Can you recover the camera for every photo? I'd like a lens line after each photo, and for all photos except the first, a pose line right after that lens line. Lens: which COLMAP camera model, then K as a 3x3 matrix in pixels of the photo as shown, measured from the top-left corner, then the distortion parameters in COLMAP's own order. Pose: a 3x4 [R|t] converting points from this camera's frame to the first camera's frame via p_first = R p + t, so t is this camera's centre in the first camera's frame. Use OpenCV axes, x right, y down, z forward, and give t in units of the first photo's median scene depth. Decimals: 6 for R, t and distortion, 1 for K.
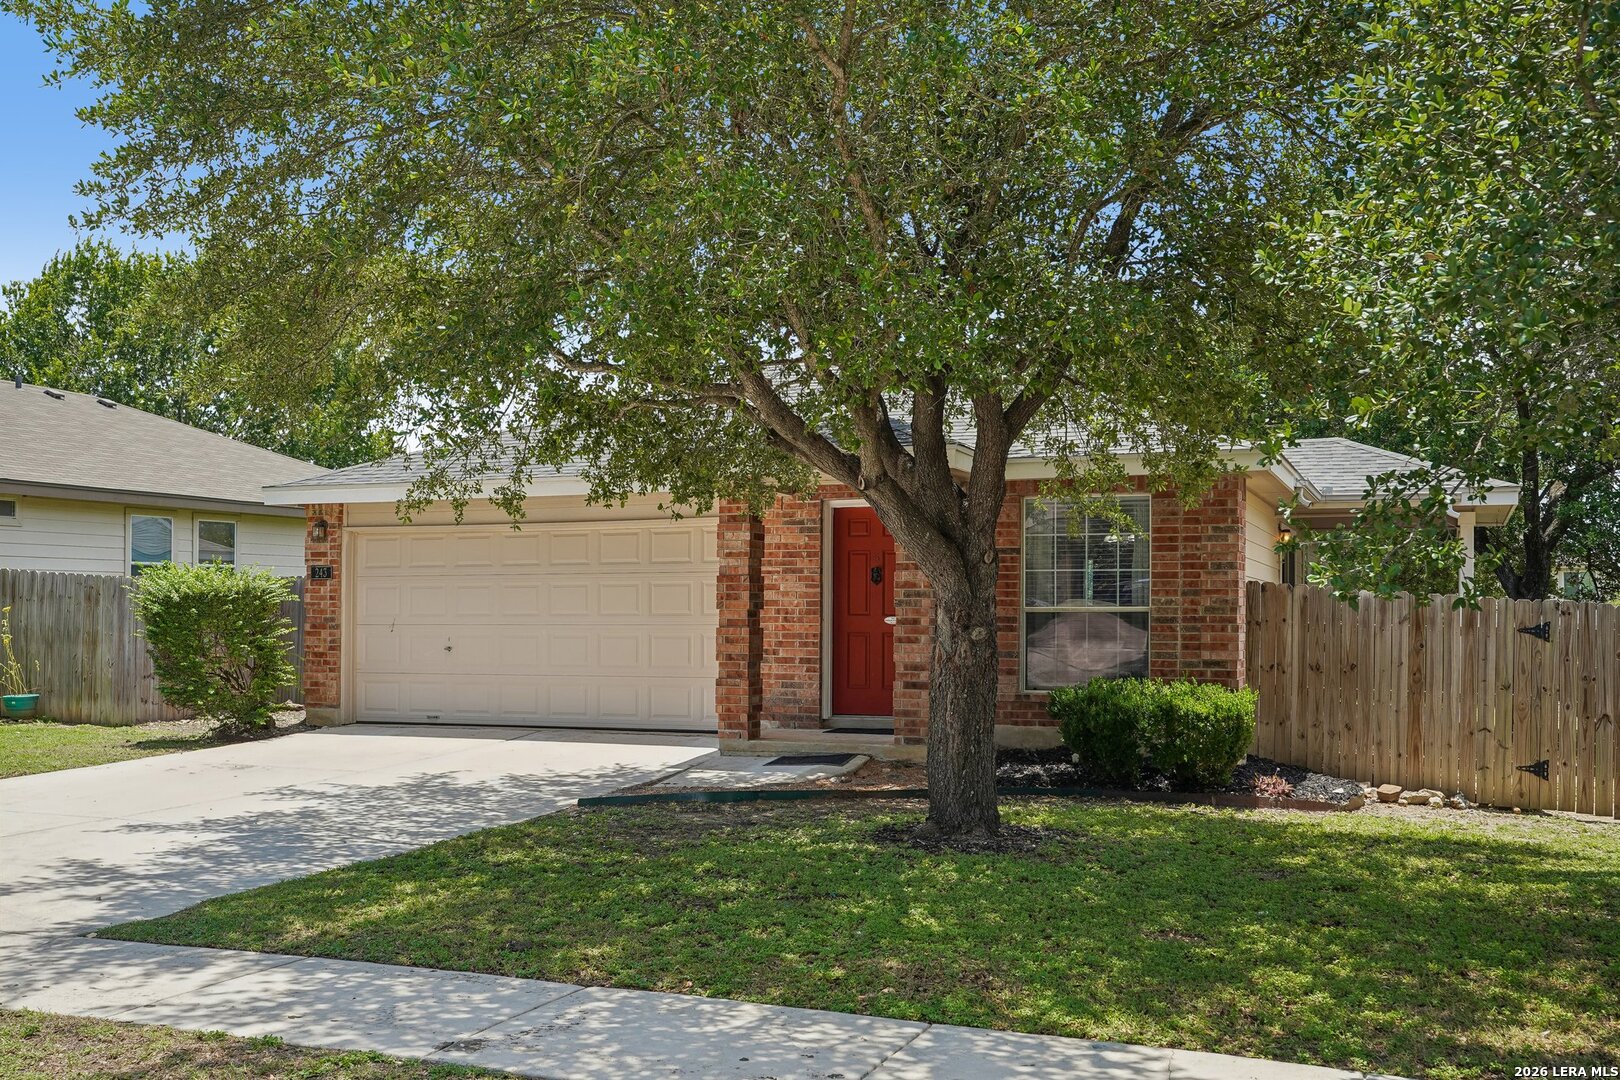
lens RADIAL K [[1629.2, 0, 805.0], [0, 1629.2, 484.3], [0, 0, 1]] dist [0.001240, 0.003727]
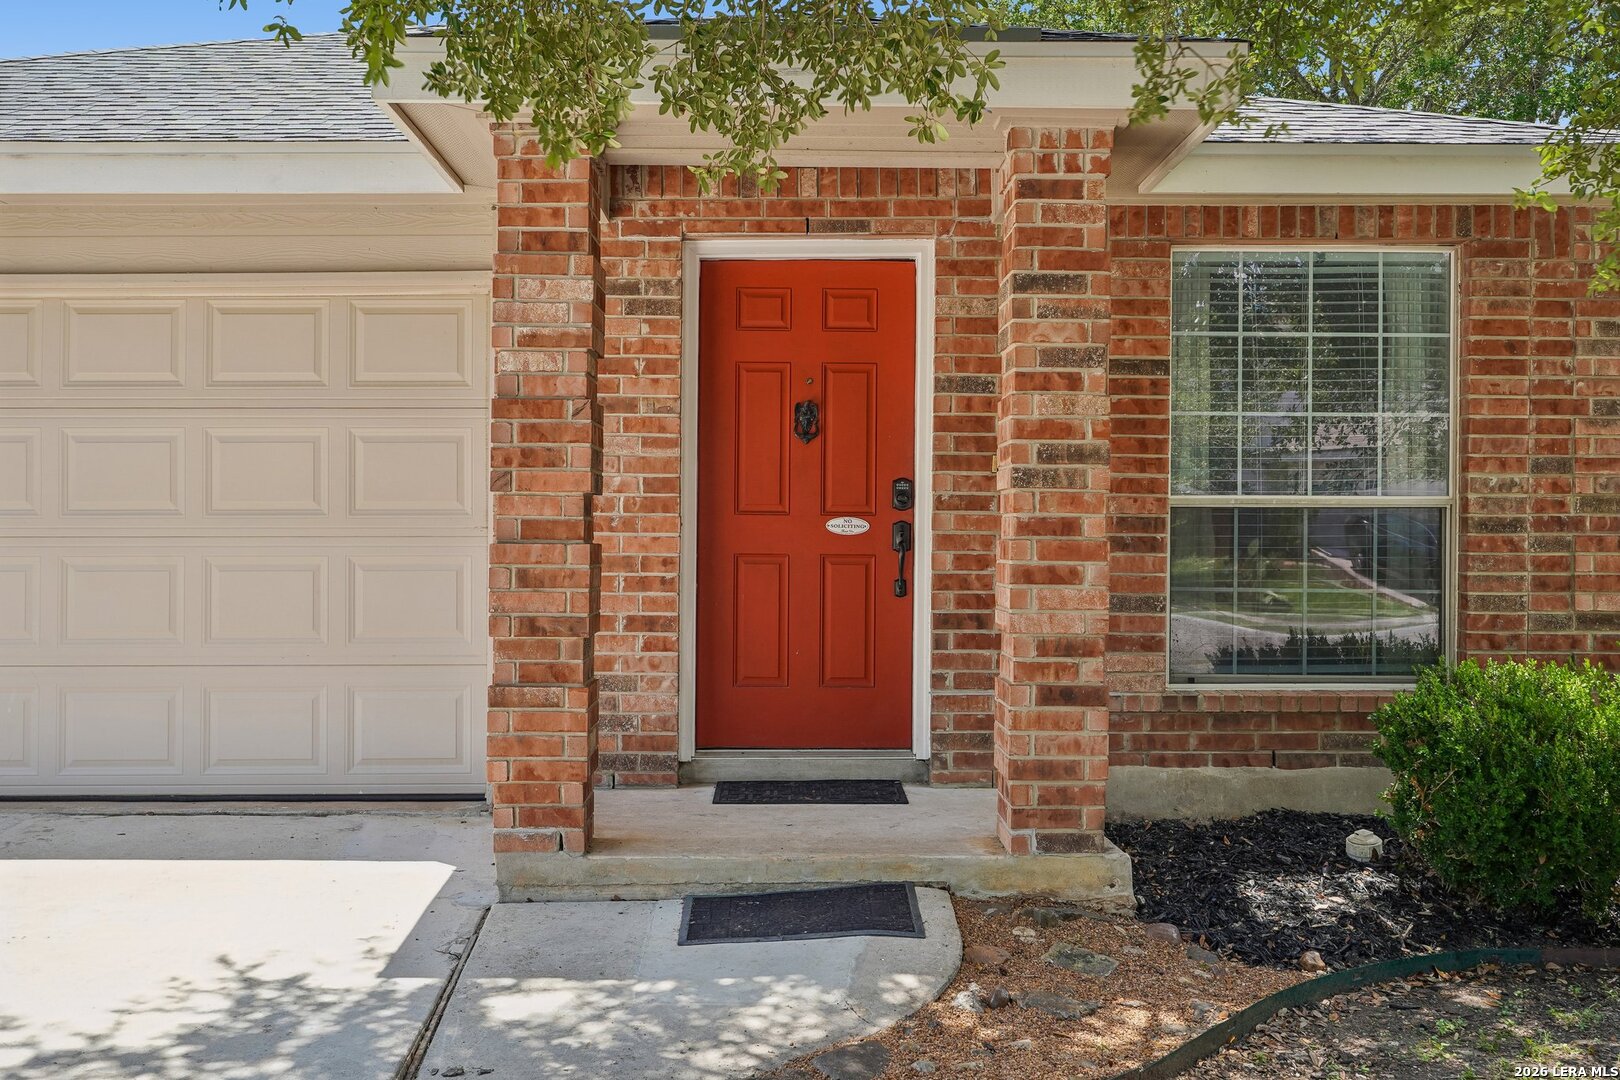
lens RADIAL K [[1629.2, 0, 805.0], [0, 1629.2, 484.3], [0, 0, 1]] dist [0.001240, 0.003727]
pose [[0.923202, 0.012099, 0.384124, -0.129782], [-0.032205, 0.998424, 0.045951, 0.057157], [-0.382963, -0.054793, 0.922137, 0.654724]]
